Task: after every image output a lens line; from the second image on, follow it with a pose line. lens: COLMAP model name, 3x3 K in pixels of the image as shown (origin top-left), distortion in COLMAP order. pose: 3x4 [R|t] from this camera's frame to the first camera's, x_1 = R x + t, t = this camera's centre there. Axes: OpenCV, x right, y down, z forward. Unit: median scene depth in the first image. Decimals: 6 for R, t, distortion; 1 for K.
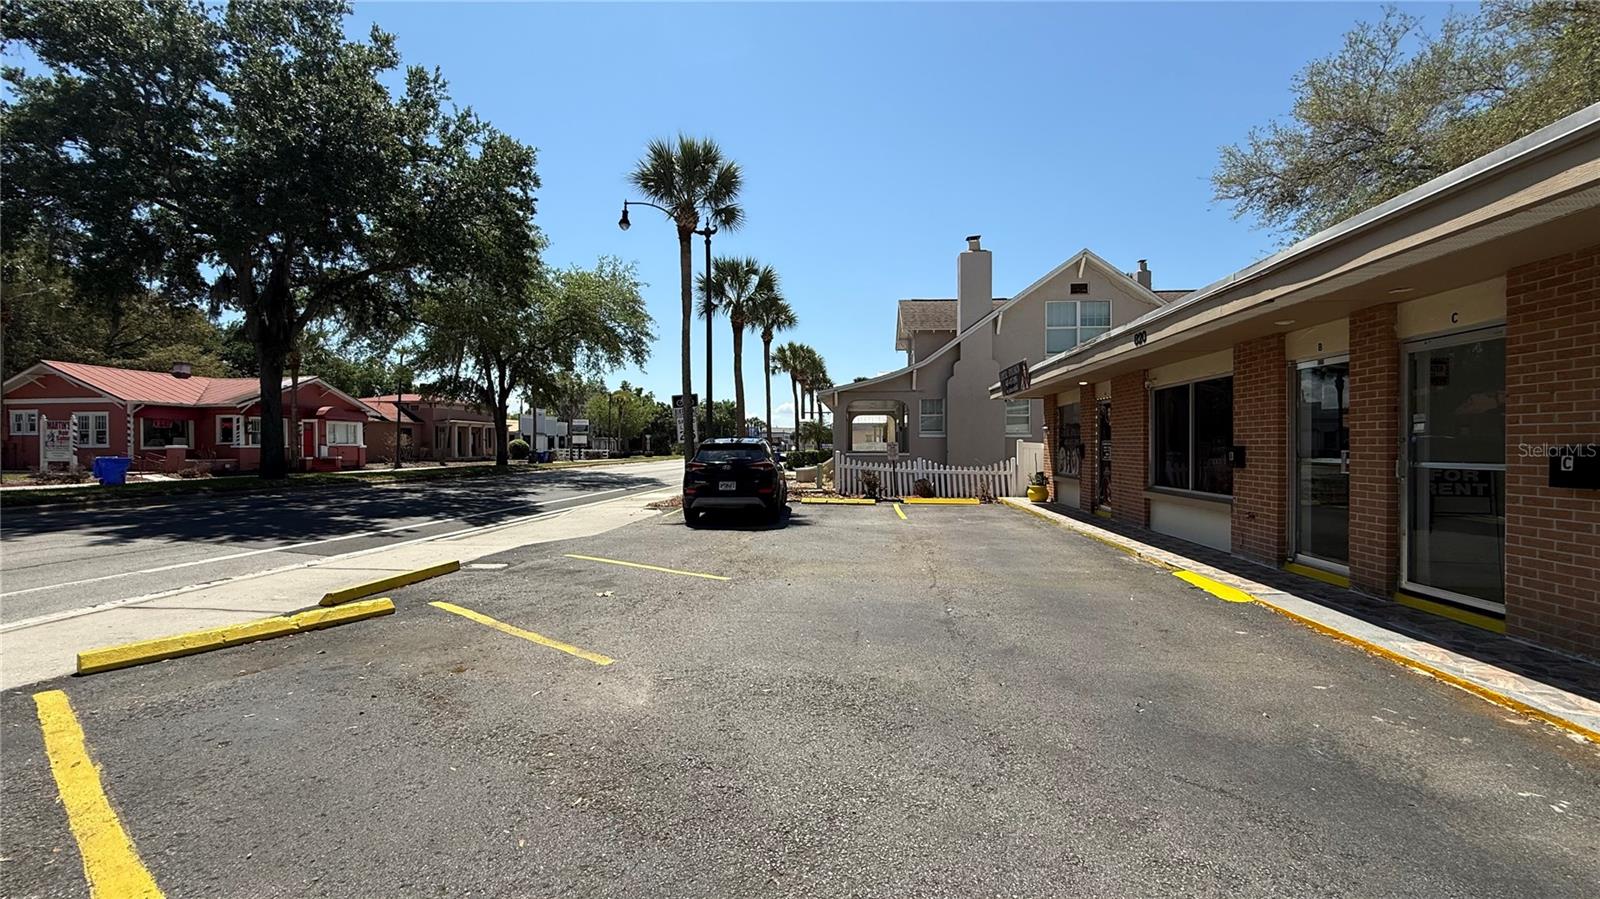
lens RADIAL K [[637.7, 0, 795.9], [0, 637.7, 450.4], [0, 0, 1]] dist [-0.000064, -0.000266]
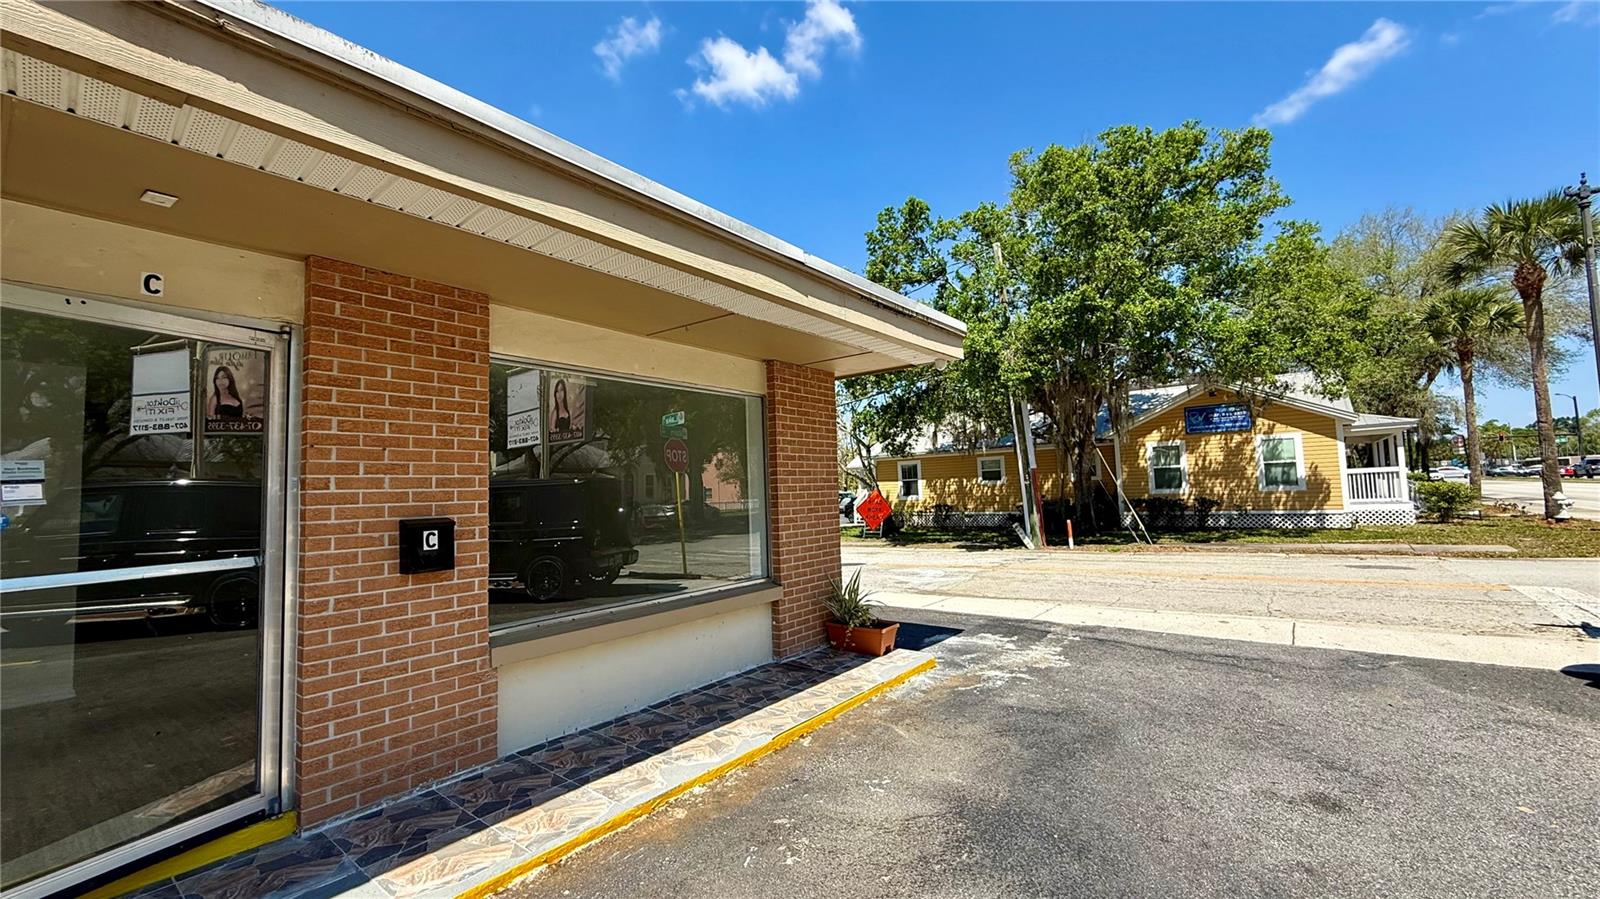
lens RADIAL K [[636.9, 0, 797.3], [0, 636.9, 449.4], [0, 0, 1]] dist [0.001622, -0.000451]
pose [[-0.848804, 0.066481, 0.524511, 0.088557], [0.039188, 0.997245, -0.062983, -0.005510], [-0.527253, -0.032906, -0.849071, 0.316783]]
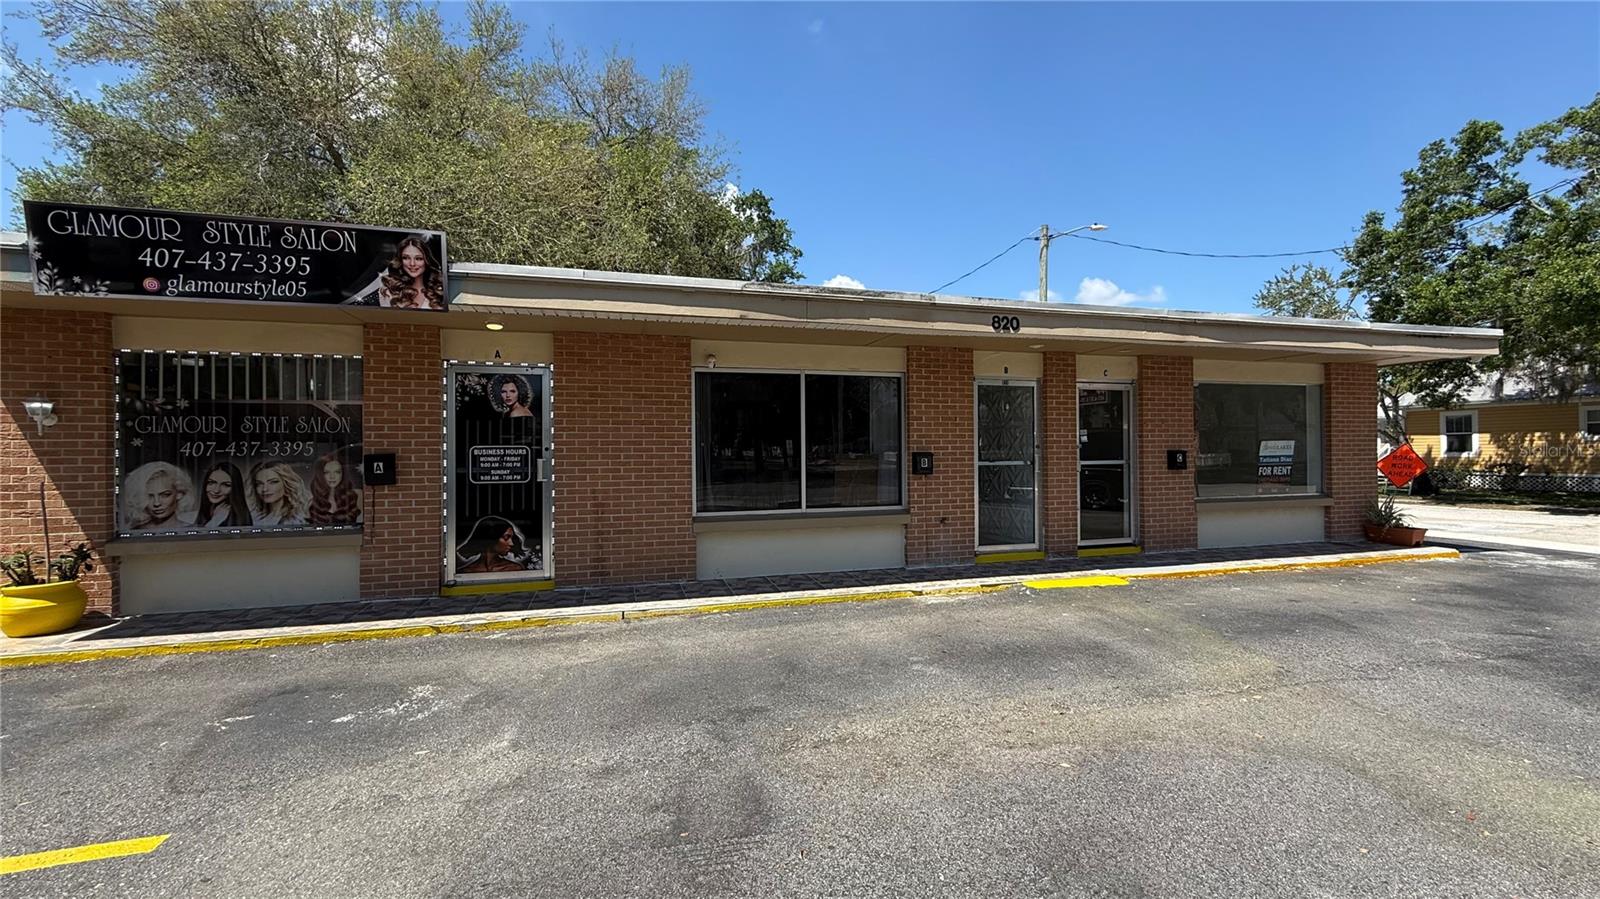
lens RADIAL K [[631.5, 0, 786.6], [0, 631.5, 447.9], [0, 0, 1]] dist [-0.016197, 0.003834]
pose [[-0.352291, 0.009386, 0.935844, -0.055733], [0.016353, 0.999859, -0.003872, -0.005638], [-0.935748, 0.013939, -0.352394, 0.644005]]
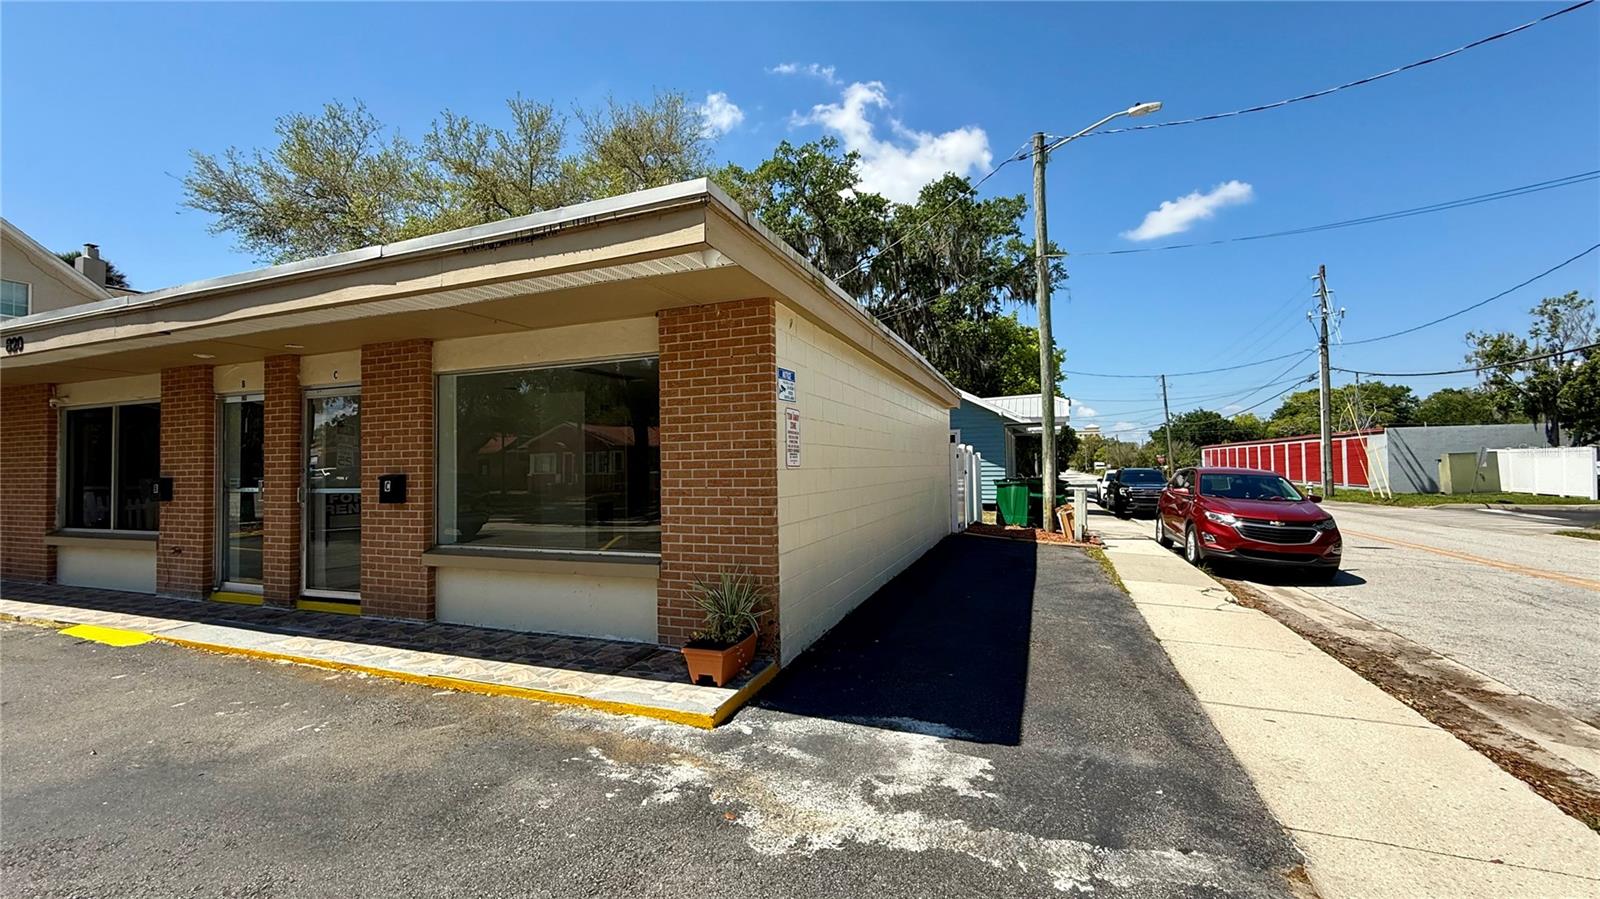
lens RADIAL K [[636.9, 0, 797.3], [0, 636.9, 449.4], [0, 0, 1]] dist [0.001622, -0.000451]
pose [[0.257790, 0.022955, 0.965928, 0.010674], [0.022048, 0.999318, -0.029633, -0.000060], [-0.965949, 0.028936, 0.257108, -0.060601]]
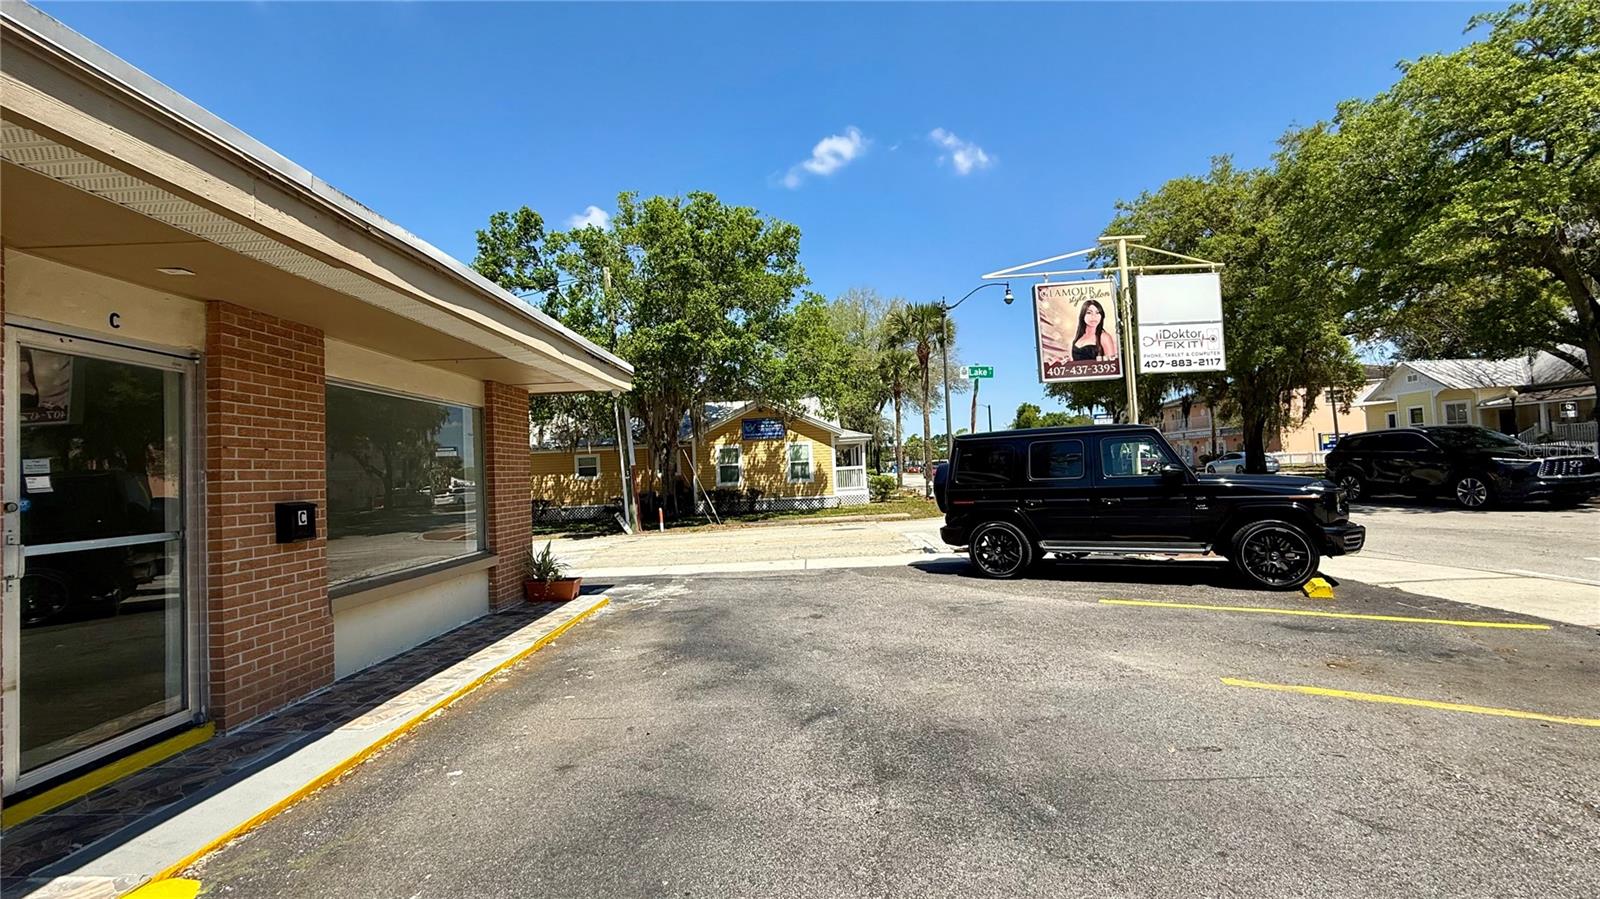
lens RADIAL K [[636.9, 0, 797.3], [0, 636.9, 449.4], [0, 0, 1]] dist [0.001622, -0.000451]
pose [[-0.994838, 0.043240, -0.091804, 0.106044], [0.046120, 0.998501, -0.029489, -0.005426], [0.090392, -0.033571, -0.995340, 0.471895]]
